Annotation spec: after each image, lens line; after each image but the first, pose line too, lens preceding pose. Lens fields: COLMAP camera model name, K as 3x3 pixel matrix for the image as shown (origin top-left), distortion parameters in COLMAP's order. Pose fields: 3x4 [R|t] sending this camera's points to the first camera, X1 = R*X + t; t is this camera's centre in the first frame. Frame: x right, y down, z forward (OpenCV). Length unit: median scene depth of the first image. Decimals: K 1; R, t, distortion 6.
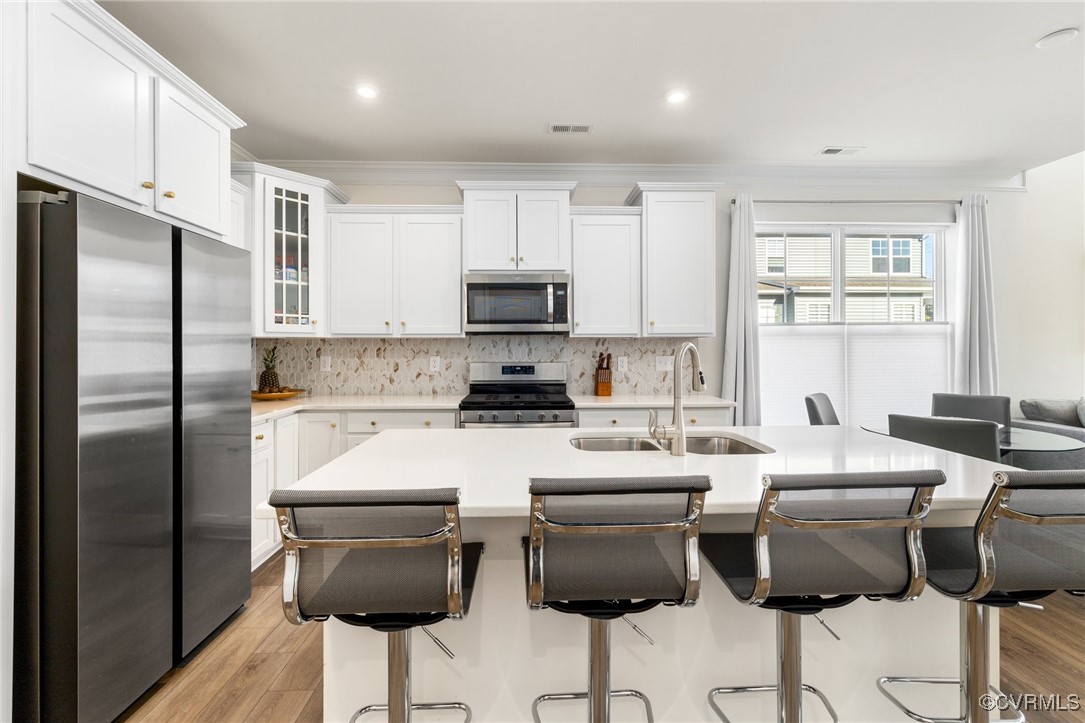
lens RADIAL K [[470.3, 0, 539.6], [0, 470.3, 347.1], [0, 0, 1]] dist [-0.003641, 0.001836]
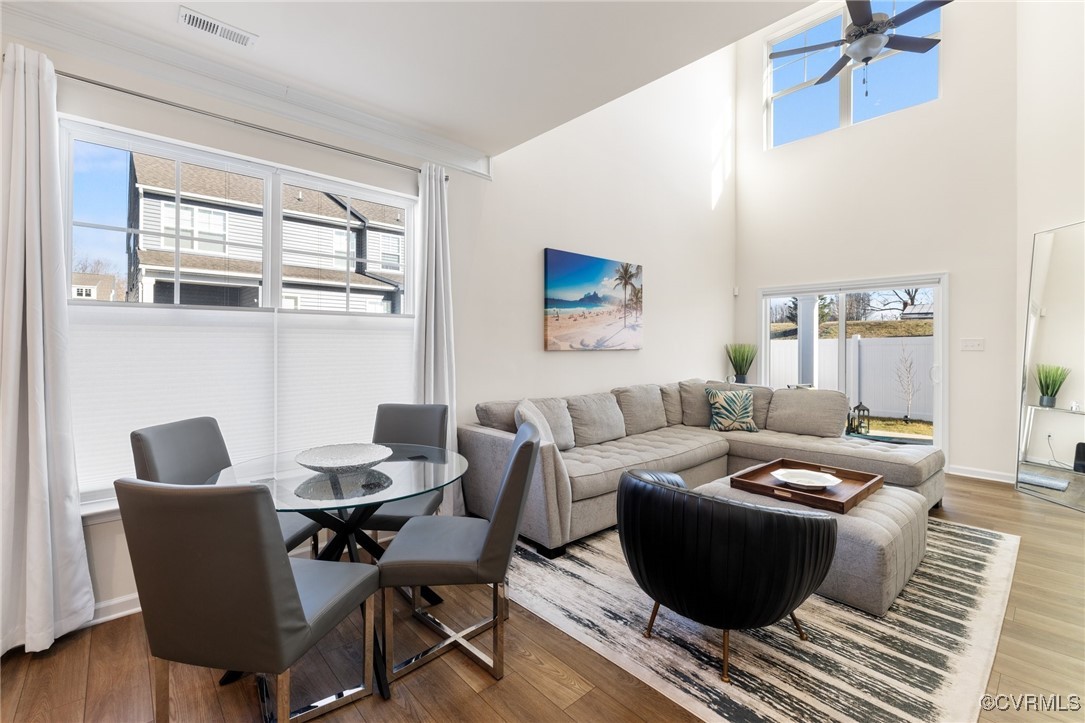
lens RADIAL K [[470.3, 0, 535.1], [0, 470.3, 346.7], [0, 0, 1]] dist [-0.003641, 0.001836]
pose [[0.766020, 0.003351, 0.642808, 0.565920], [-0.005500, 0.999984, 0.001341, 0.000456], [-0.642794, -0.004563, 0.766026, 0.250794]]
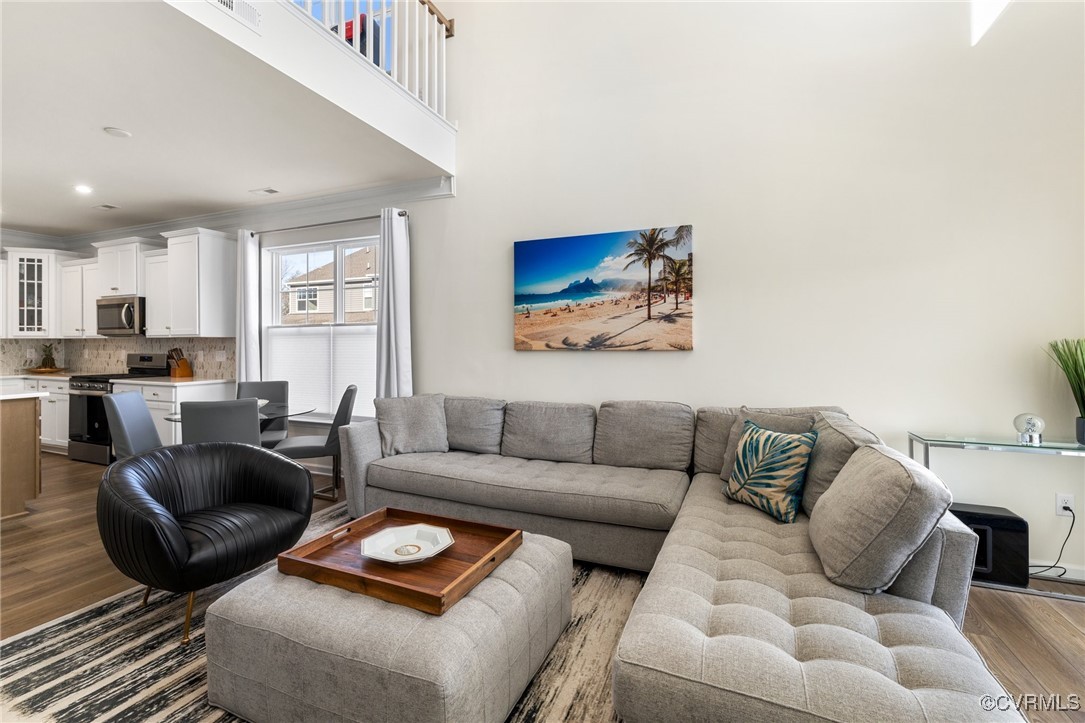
lens RADIAL K [[470.3, 0, 528.1], [0, 470.3, 343.7], [0, 0, 1]] dist [-0.003641, 0.001836]
pose [[0.908765, 0.001759, -0.417304, 1.813941], [-0.002272, 0.999997, -0.000733, -0.003098], [0.417302, 0.001614, 0.908767, 0.134842]]
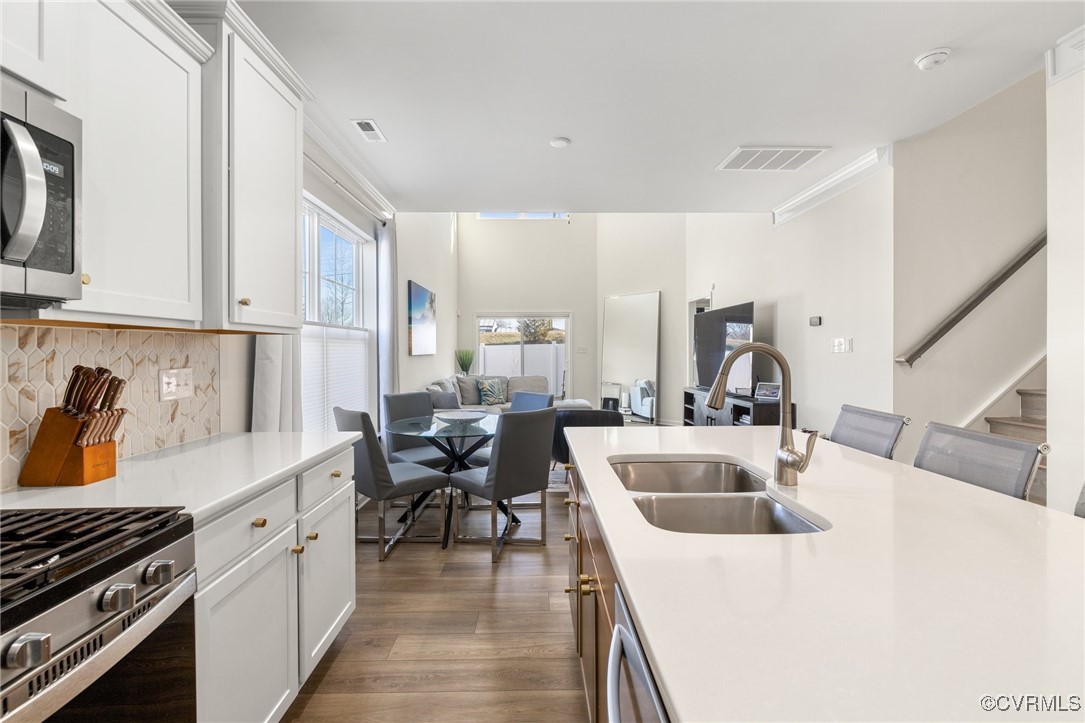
lens RADIAL K [[470.3, 0, 537.9], [0, 470.3, 350.7], [0, 0, 1]] dist [-0.003641, 0.001836]
pose [[0.017521, 0.003467, 0.999840, -0.239365], [0.003047, 0.999989, -0.003521, 0.002286], [-0.999842, 0.003108, 0.017510, 0.664723]]
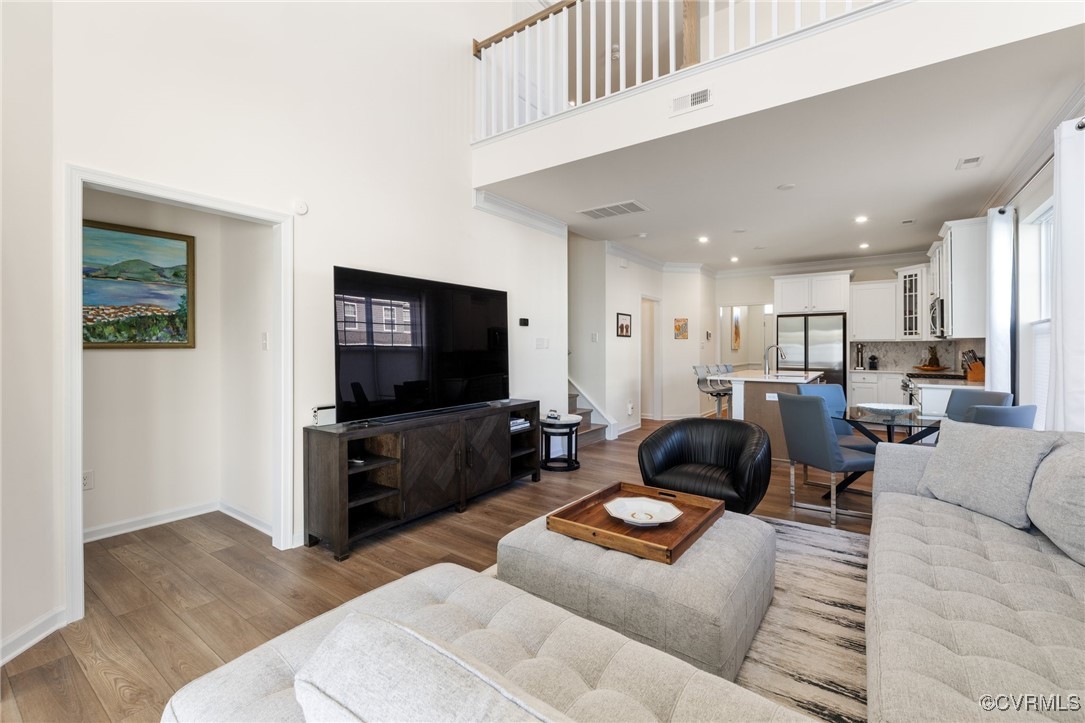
lens RADIAL K [[470.3, 0, 532.3], [0, 470.3, 344.4], [0, 0, 1]] dist [-0.003641, 0.001836]
pose [[-0.614576, -0.001154, -0.788857, 2.082646], [0.001570, 0.999995, -0.002686, -0.002774], [0.788856, -0.002890, -0.614571, 0.867085]]
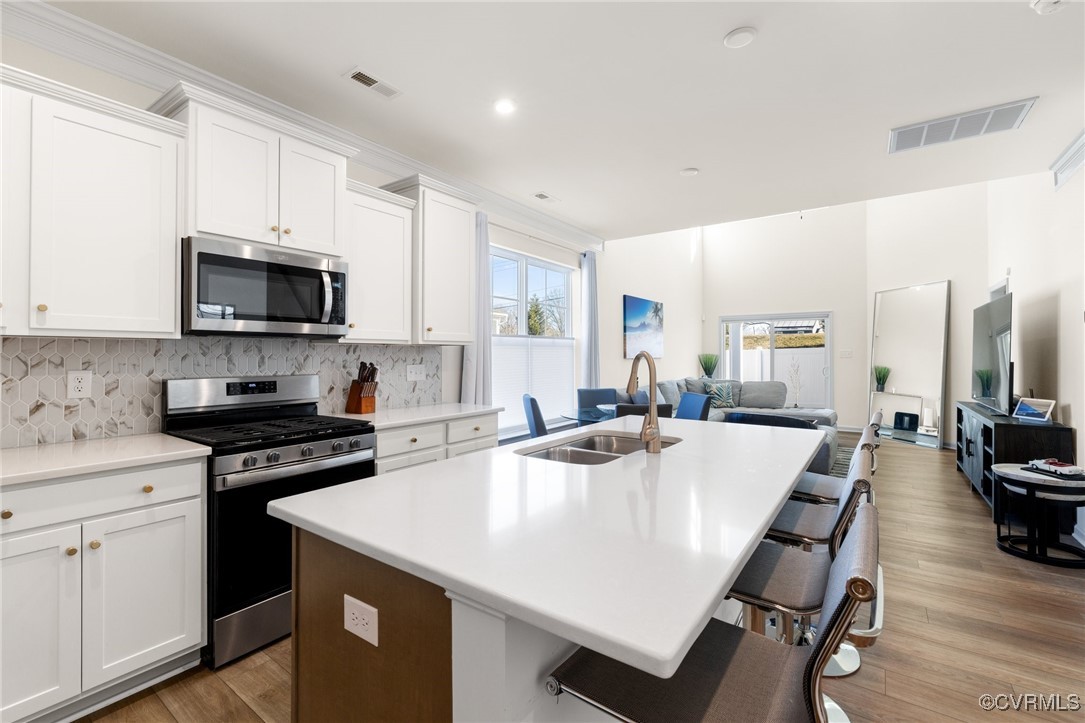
lens RADIAL K [[470.3, 0, 535.8], [0, 470.3, 351.2], [0, 0, 1]] dist [-0.003641, 0.001836]
pose [[0.614869, 0.009182, 0.788576, -0.352933], [-0.001465, 0.999944, -0.010501, 0.001283], [-0.788628, 0.005301, 0.614848, 0.255061]]
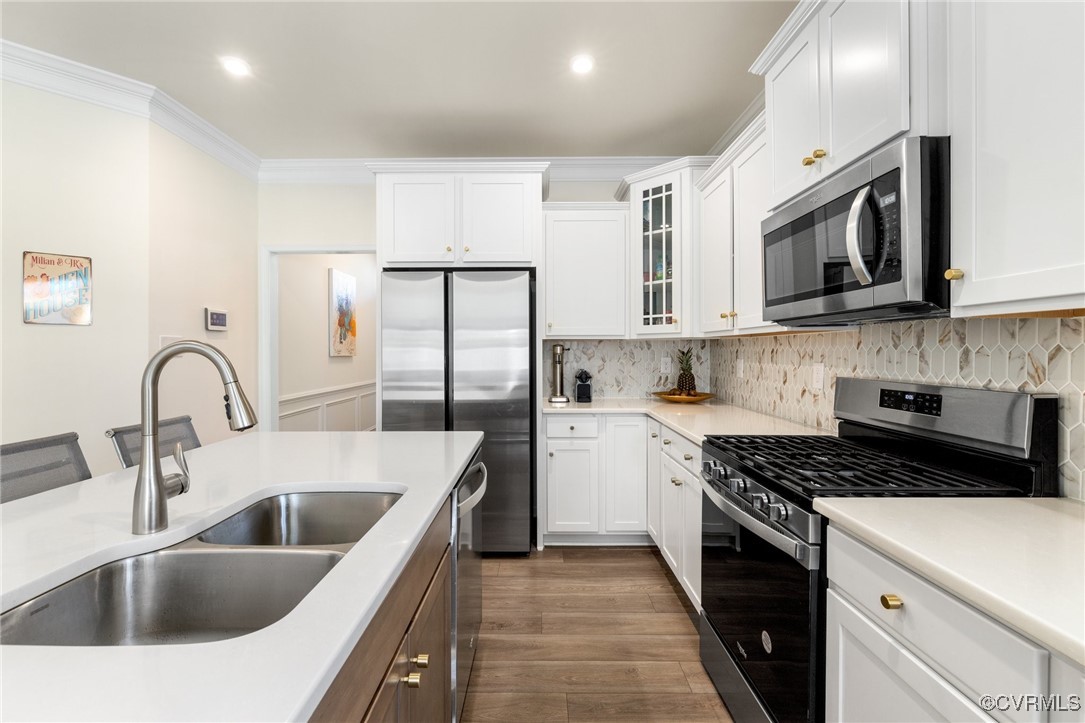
lens RADIAL K [[470.3, 0, 536.9], [0, 470.3, 354.1], [0, 0, 1]] dist [-0.003641, 0.001836]
pose [[-0.031150, 0.010301, -0.999462, 0.408704], [0.004102, 0.999940, 0.010178, 0.000362], [0.999506, -0.003783, -0.031191, 0.711408]]
